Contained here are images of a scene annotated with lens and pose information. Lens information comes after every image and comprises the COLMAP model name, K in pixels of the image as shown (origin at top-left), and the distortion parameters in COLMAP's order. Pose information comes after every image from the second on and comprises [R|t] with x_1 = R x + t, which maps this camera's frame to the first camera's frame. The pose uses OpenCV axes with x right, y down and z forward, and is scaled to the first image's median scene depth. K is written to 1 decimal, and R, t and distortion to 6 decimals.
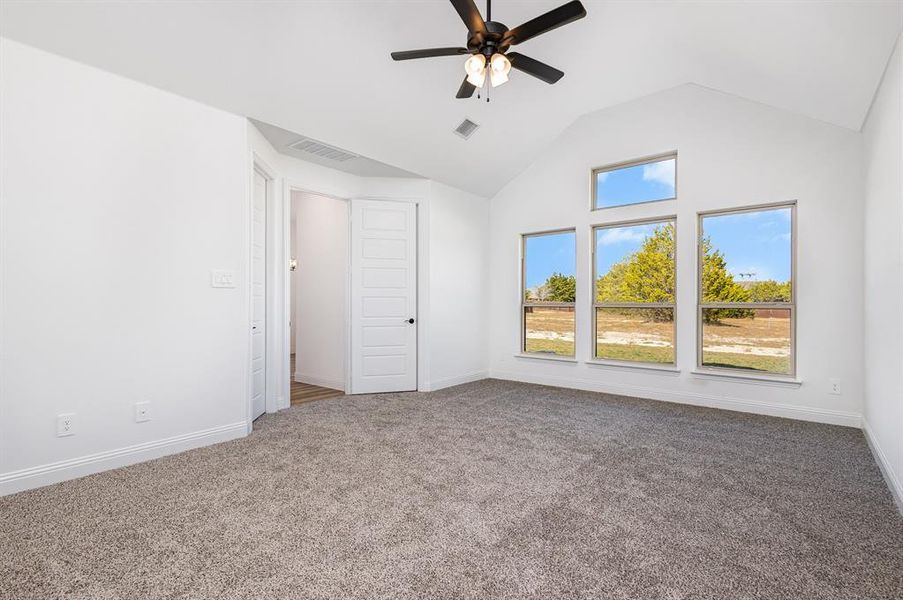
lens RADIAL K [[423.6, 0, 455.4], [0, 423.6, 301.4], [0, 0, 1]] dist [0.003756, -0.000353]
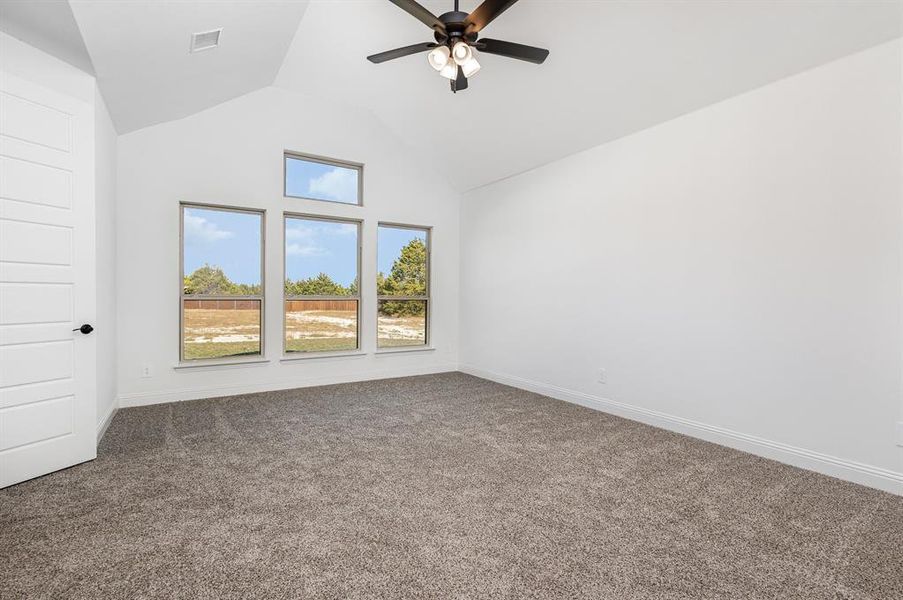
lens RADIAL K [[423.6, 0, 455.4], [0, 423.6, 301.4], [0, 0, 1]] dist [0.003756, -0.000353]
pose [[0.303900, -0.012713, 0.952619, -0.412207], [-0.009015, 0.999828, 0.016219, -0.001708], [-0.952661, -0.013517, 0.303733, 0.328450]]
